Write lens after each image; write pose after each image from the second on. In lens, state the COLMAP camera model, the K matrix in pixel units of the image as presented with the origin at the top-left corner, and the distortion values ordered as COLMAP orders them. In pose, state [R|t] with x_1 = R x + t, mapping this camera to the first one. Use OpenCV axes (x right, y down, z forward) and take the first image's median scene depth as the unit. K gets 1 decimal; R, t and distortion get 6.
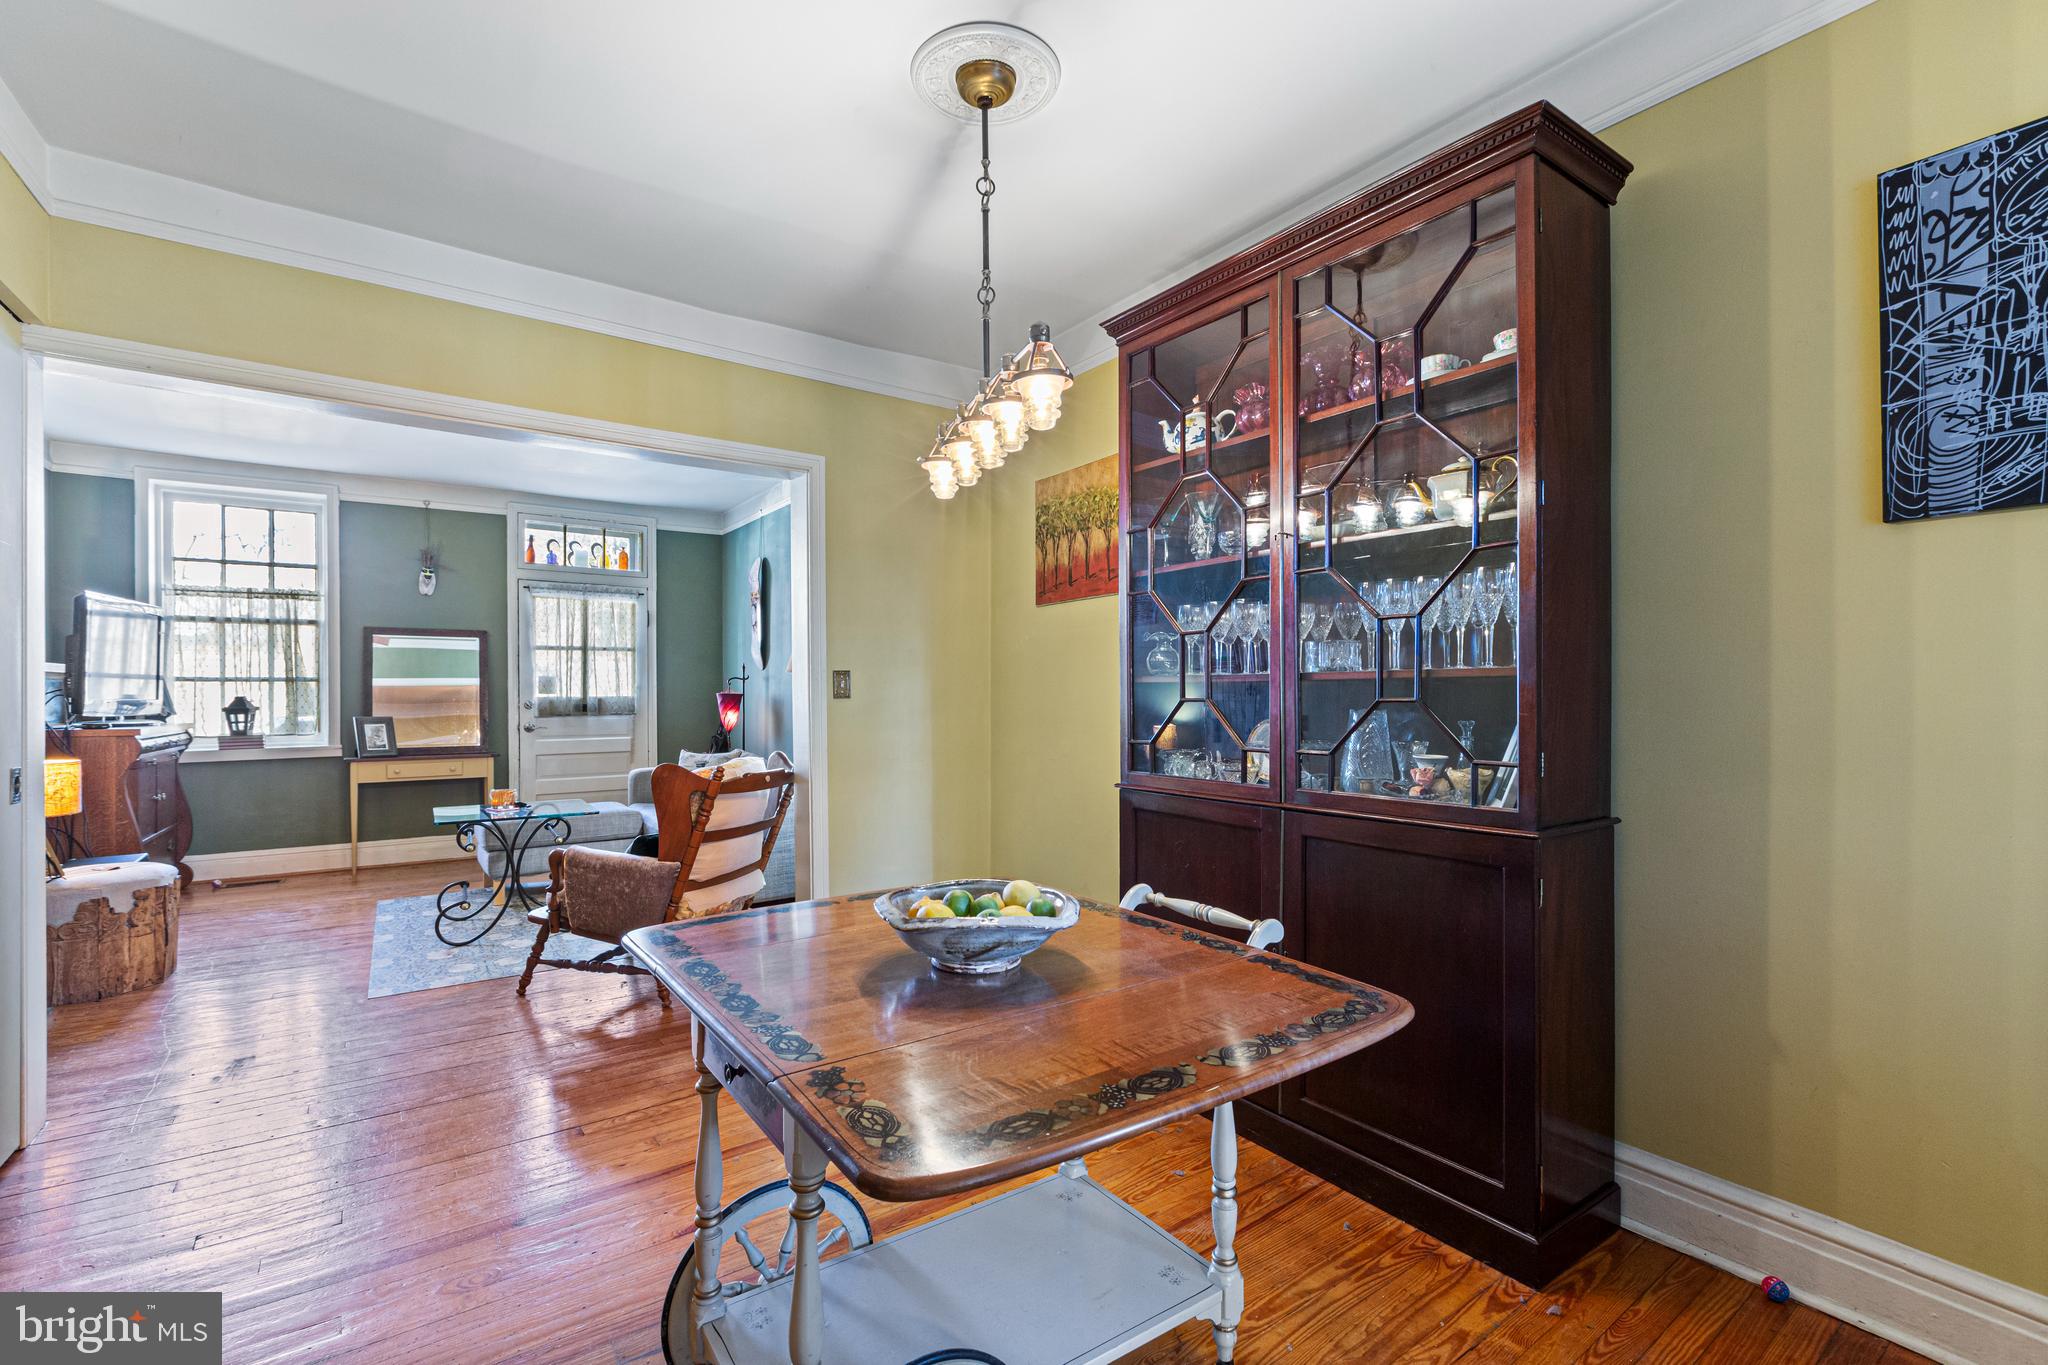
lens RADIAL K [[923.8, 0, 1037.1], [0, 923.8, 692.4], [0, 0, 1]] dist [-0.000328, 0.002275]
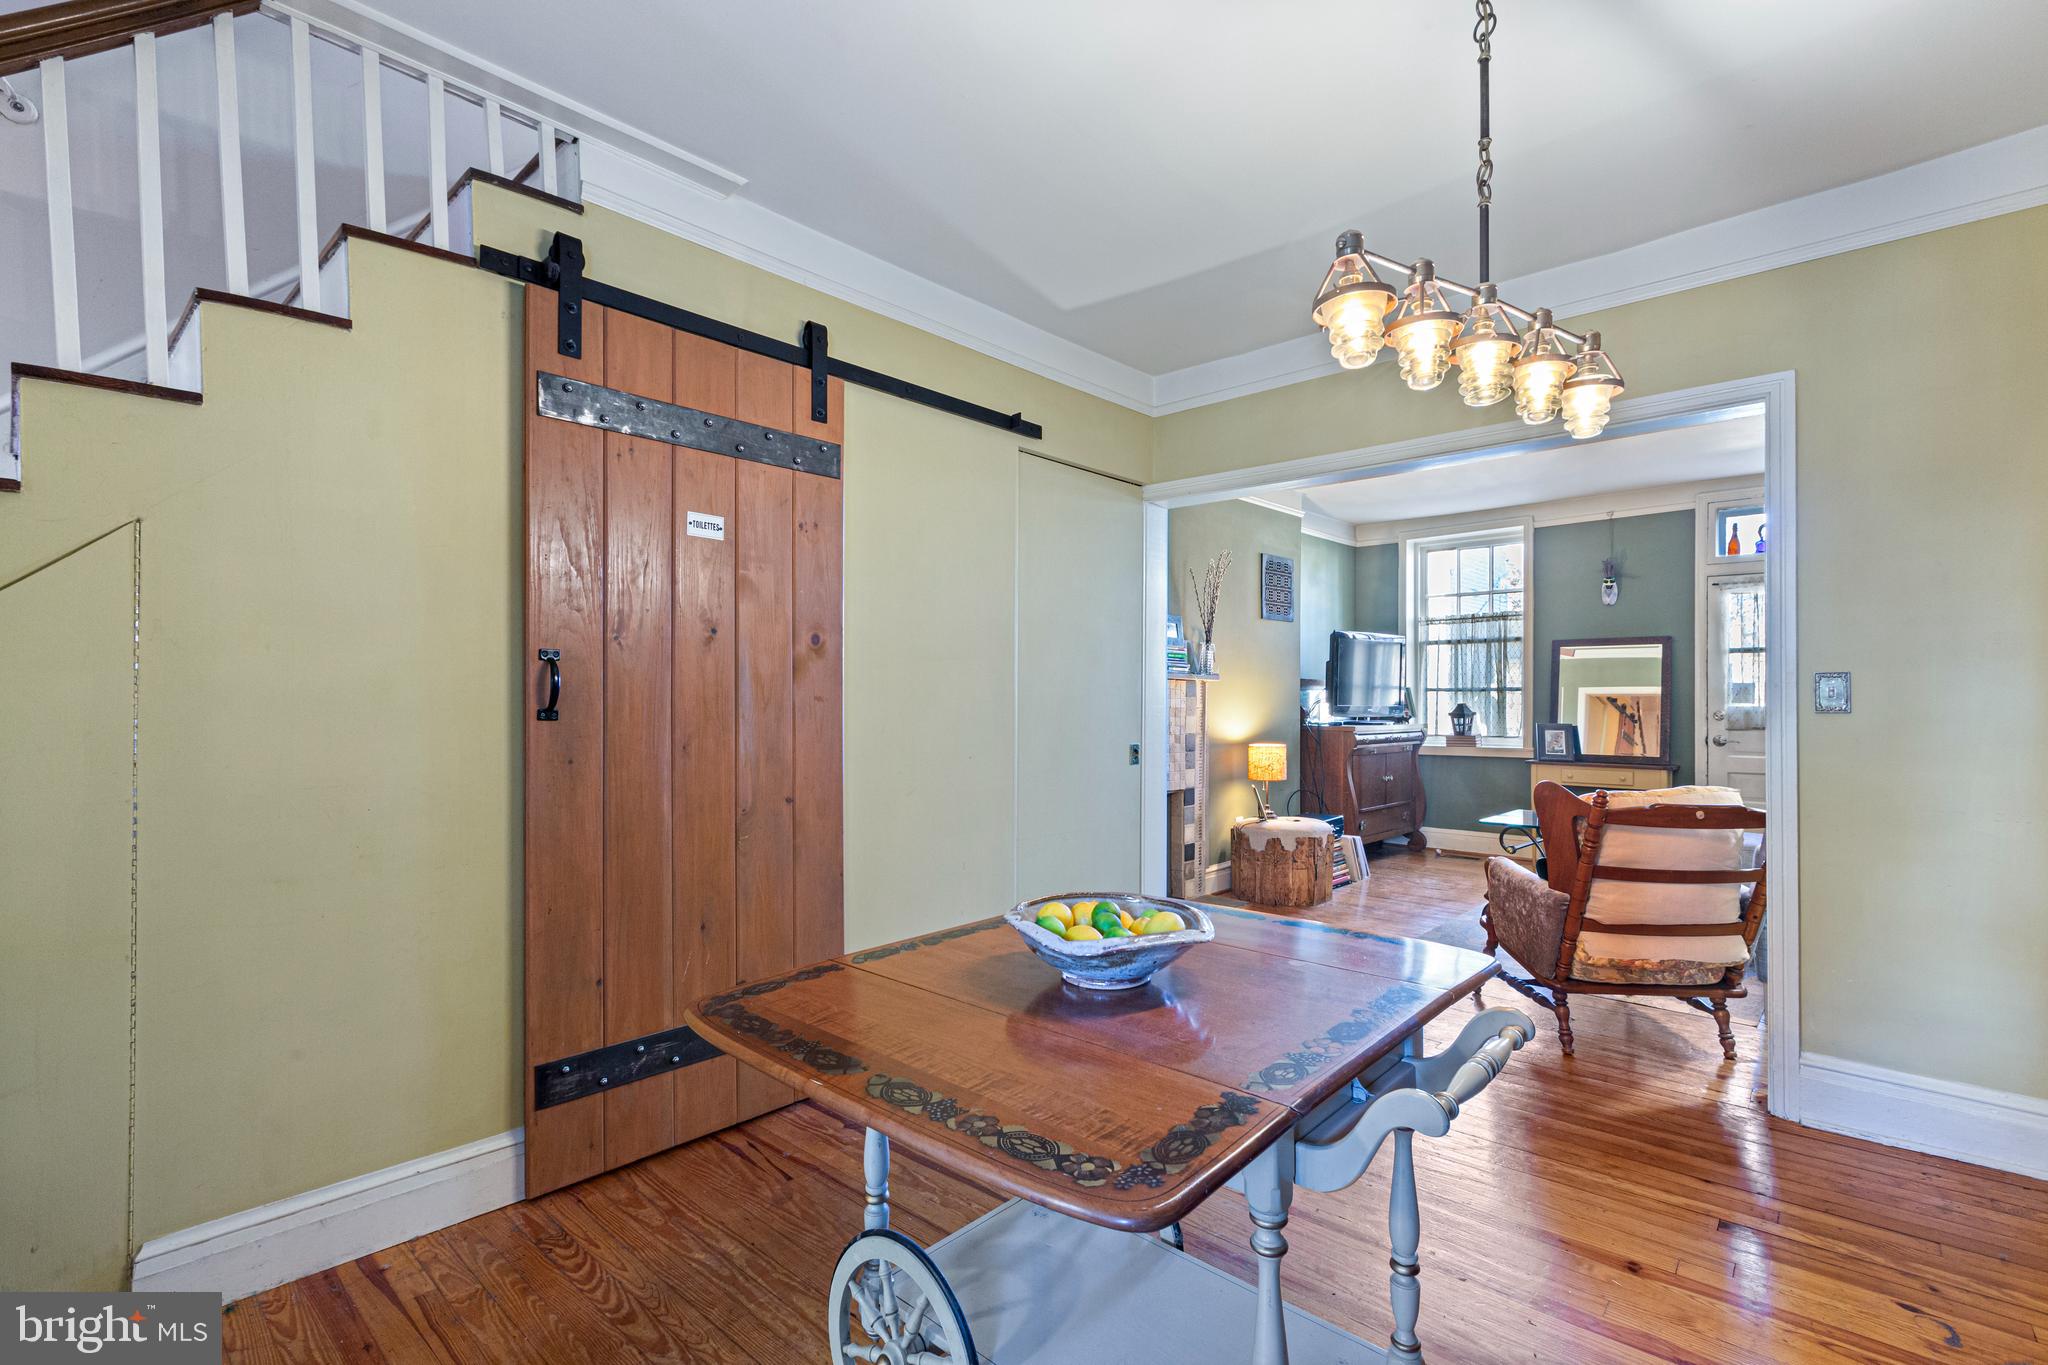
lens RADIAL K [[923.8, 0, 1014.7], [0, 923.8, 700.9], [0, 0, 1]] dist [-0.000328, 0.002275]
pose [[0.192996, 0.004234, -0.981190, 0.221481], [-0.003015, 0.999989, 0.003722, -0.002030], [0.981195, 0.002240, 0.193007, 0.177664]]
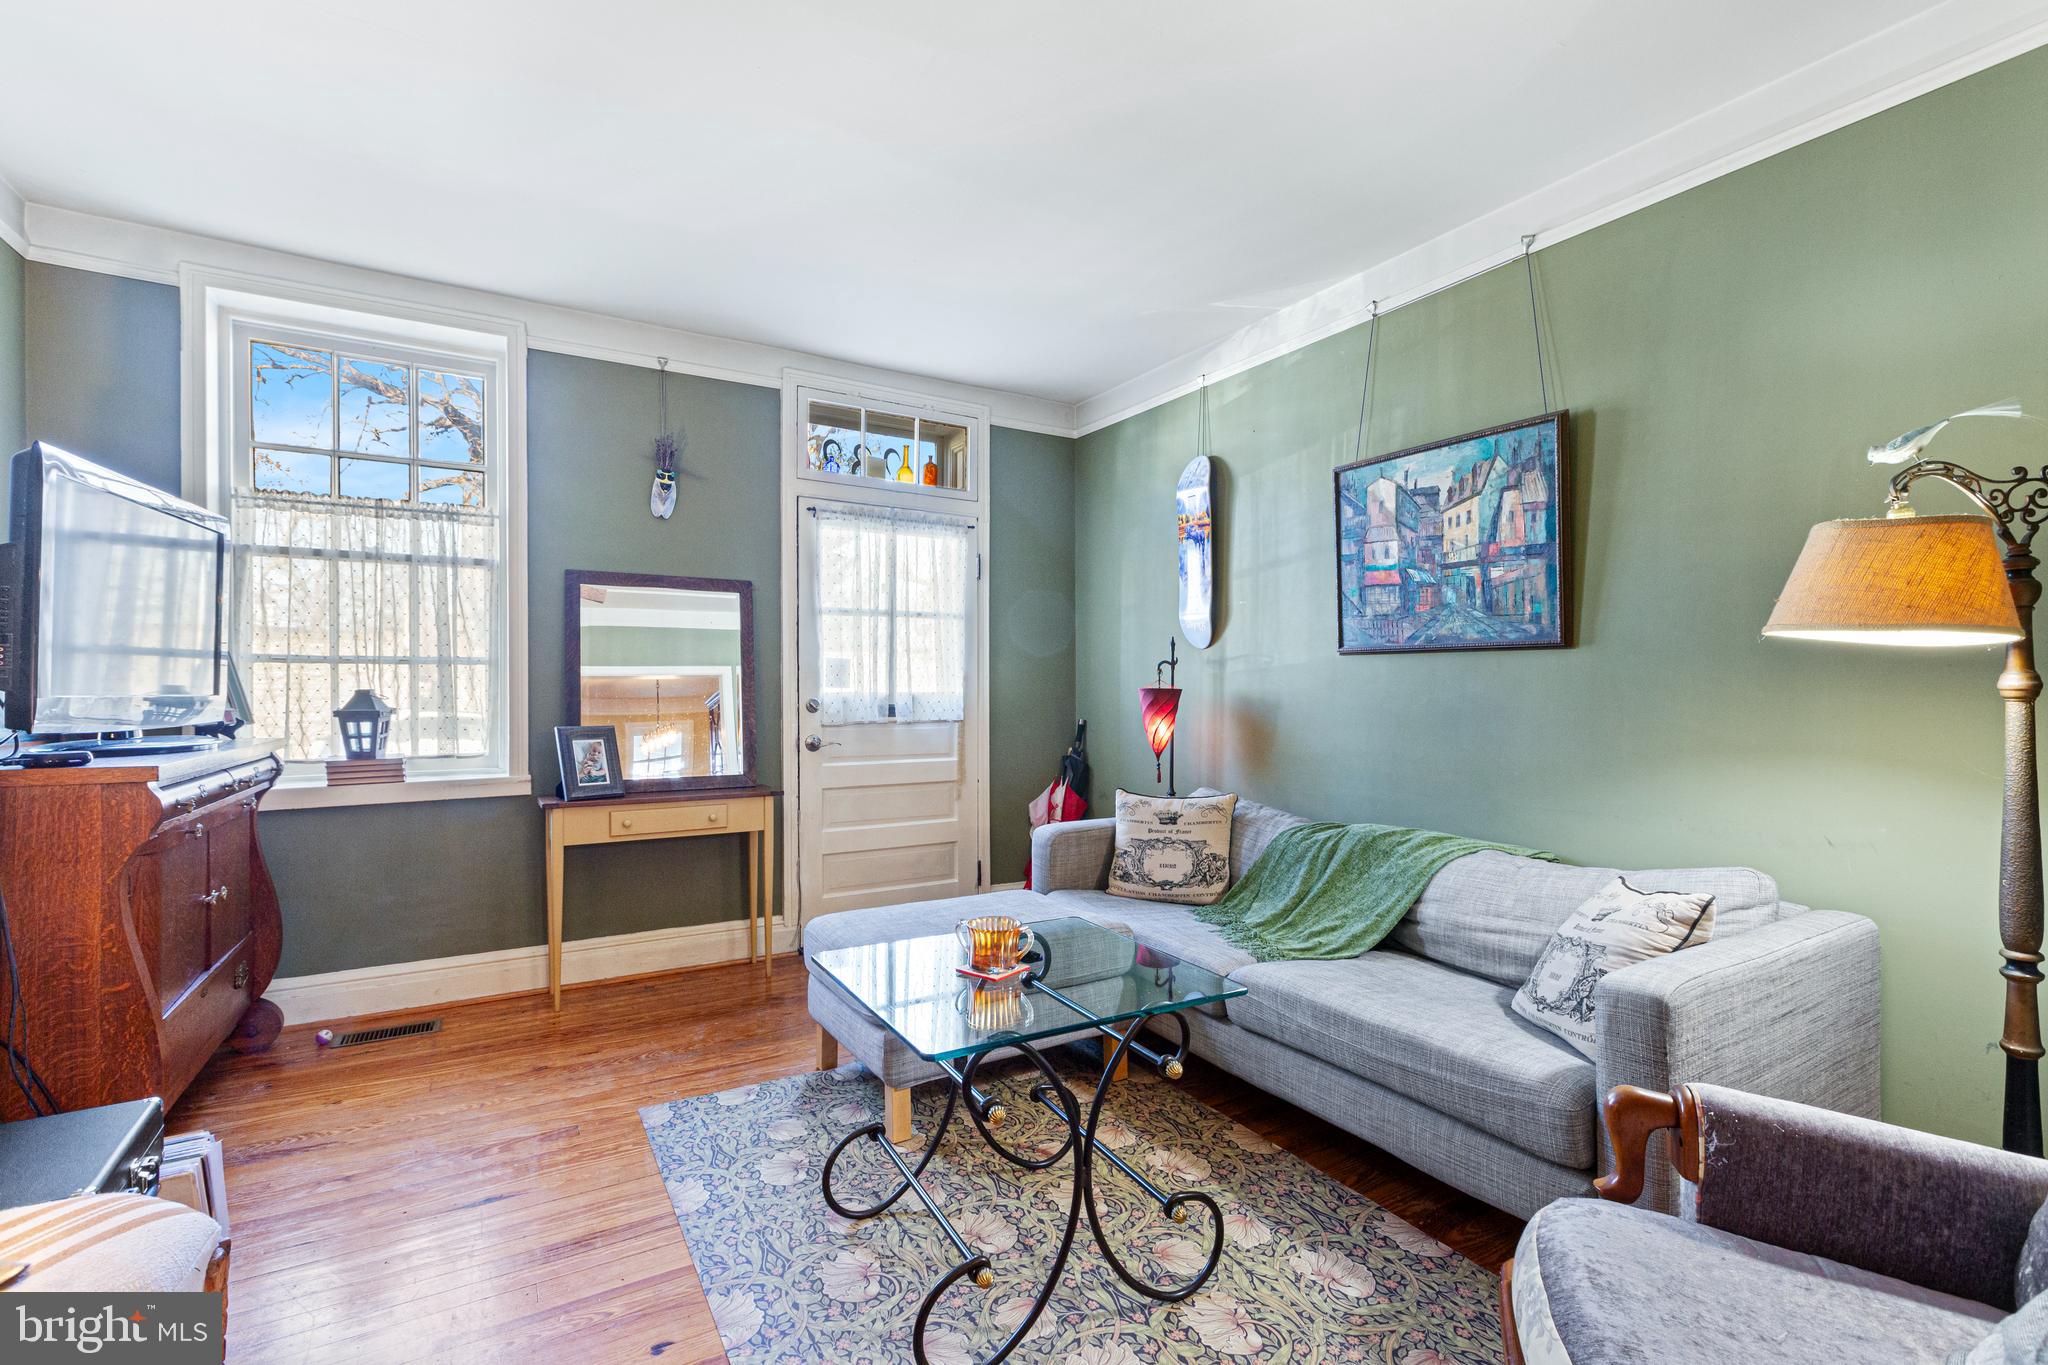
lens RADIAL K [[923.8, 0, 1041.6], [0, 923.8, 692.6], [0, 0, 1]] dist [-0.000328, 0.002275]
pose [[0.998036, 0.004126, -0.062502, -0.409786], [-0.003842, 0.999982, 0.004671, 0.001736], [0.062520, -0.004422, 0.998034, 0.458526]]
